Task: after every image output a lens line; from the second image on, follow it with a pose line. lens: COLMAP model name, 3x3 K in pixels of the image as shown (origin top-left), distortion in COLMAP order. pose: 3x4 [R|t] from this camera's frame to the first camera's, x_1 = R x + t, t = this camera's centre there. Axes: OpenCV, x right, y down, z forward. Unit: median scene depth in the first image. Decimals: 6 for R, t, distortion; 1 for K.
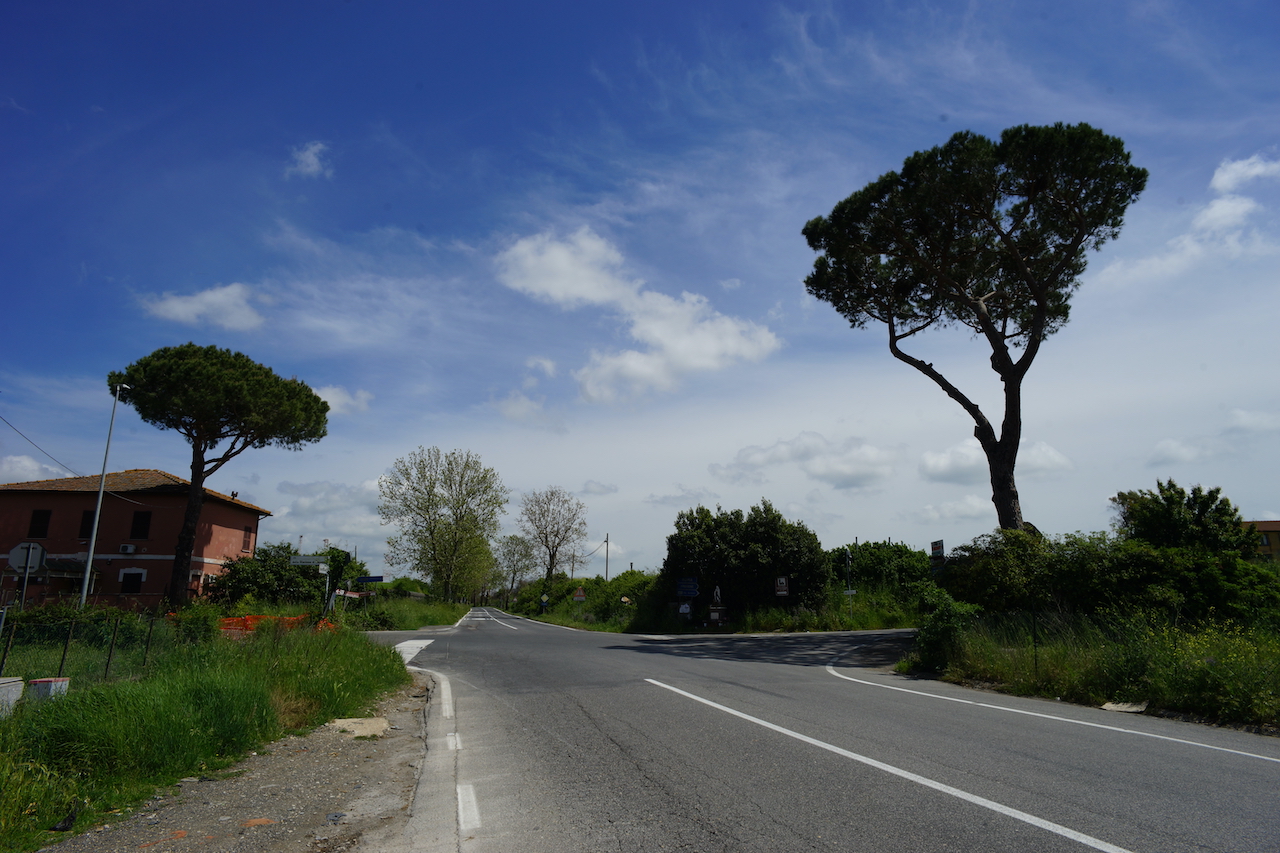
lens RADIAL K [[748.1, 0, 640.0], [0, 748.1, 426.5], [0, 0, 1]] dist [-0.117577, 0.075455]
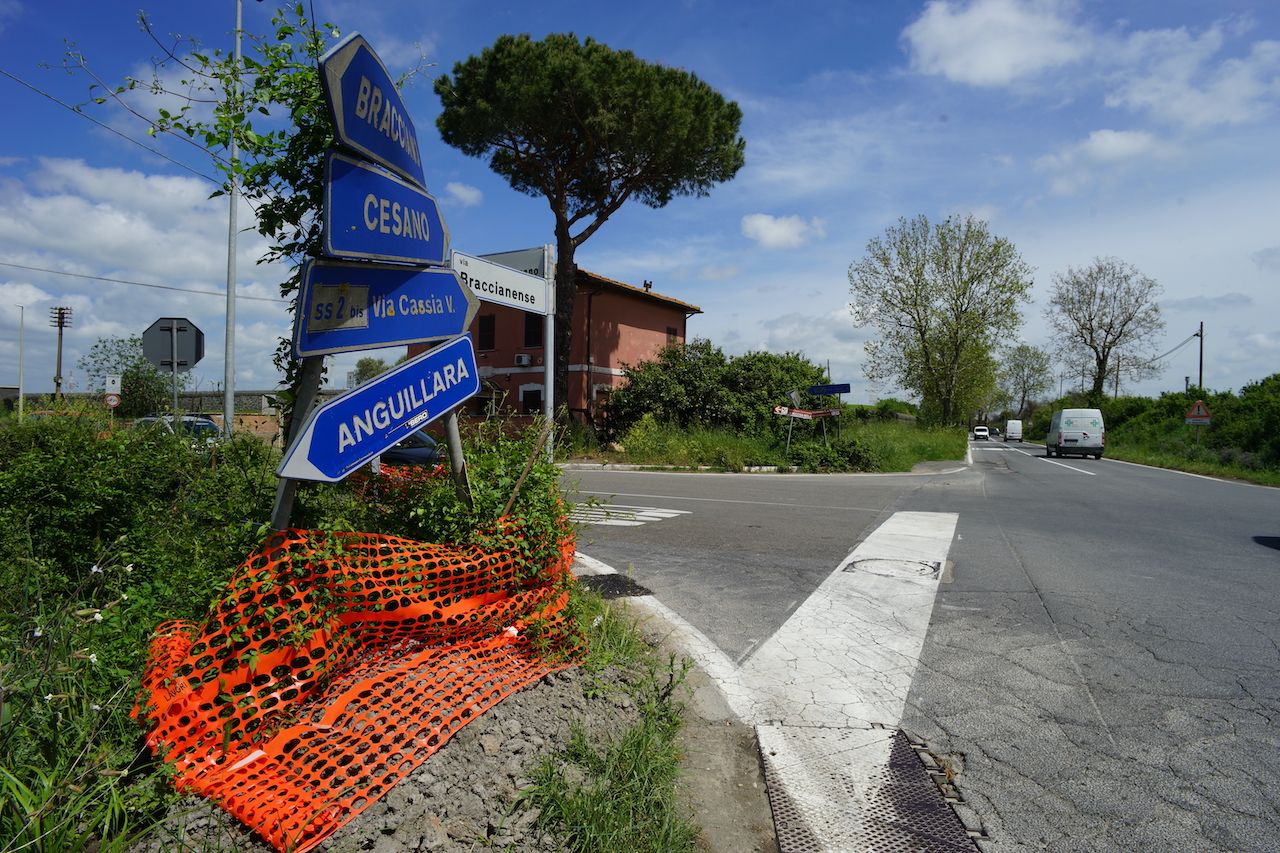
lens RADIAL K [[748.1, 0, 640.0], [0, 748.1, 426.5], [0, 0, 1]] dist [-0.117577, 0.075455]
pose [[0.806801, 0.015583, -0.590618, -0.112150], [0.122628, 0.973467, 0.193196, 0.086208], [0.577958, -0.228297, 0.783483, 0.362468]]
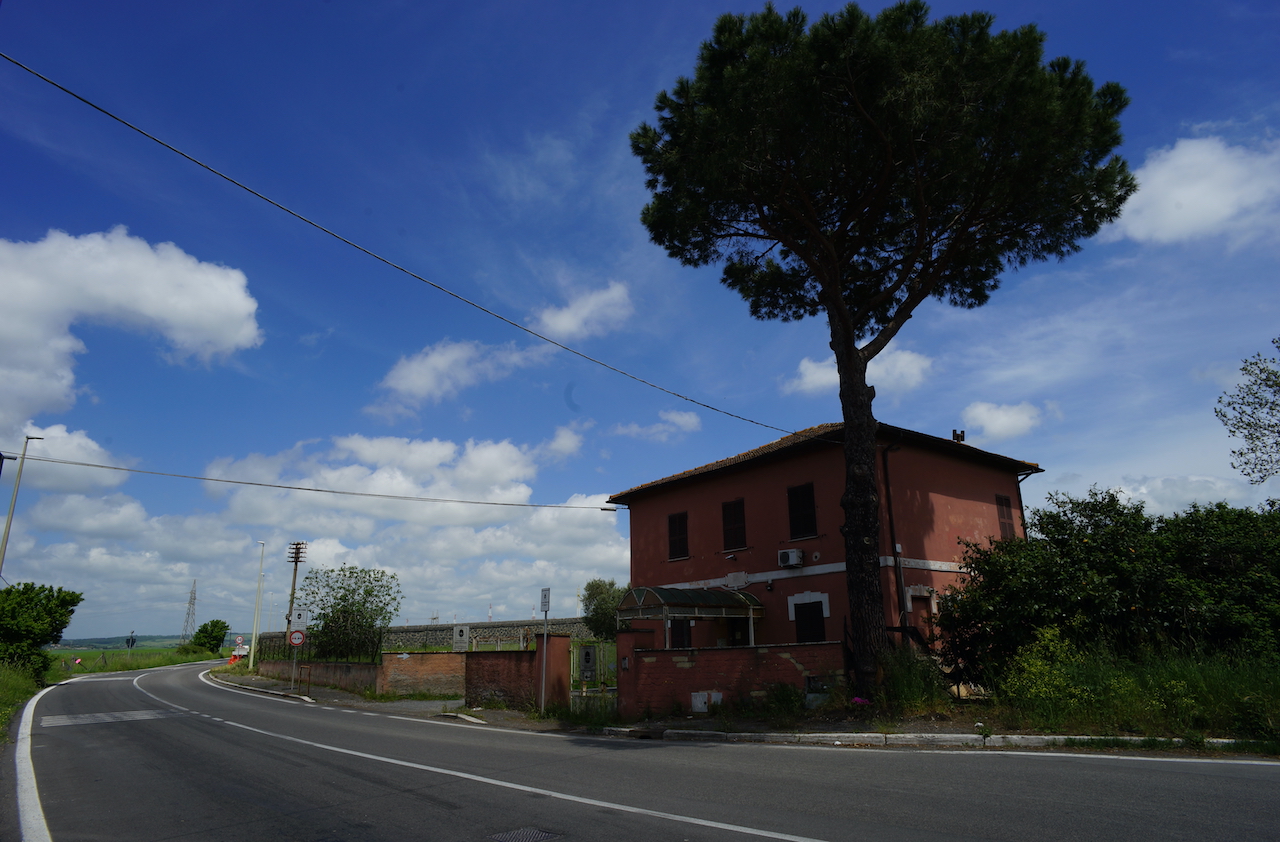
lens RADIAL K [[754.3, 0, 640.0], [0, 754.3, 421.0], [0, 0, 1]] dist [-0.080637, 0.053747]
pose [[0.579464, -0.247501, -0.776508, -0.277261], [0.210538, 0.965892, -0.150752, 0.114604], [0.787334, -0.076129, 0.611808, 0.499725]]
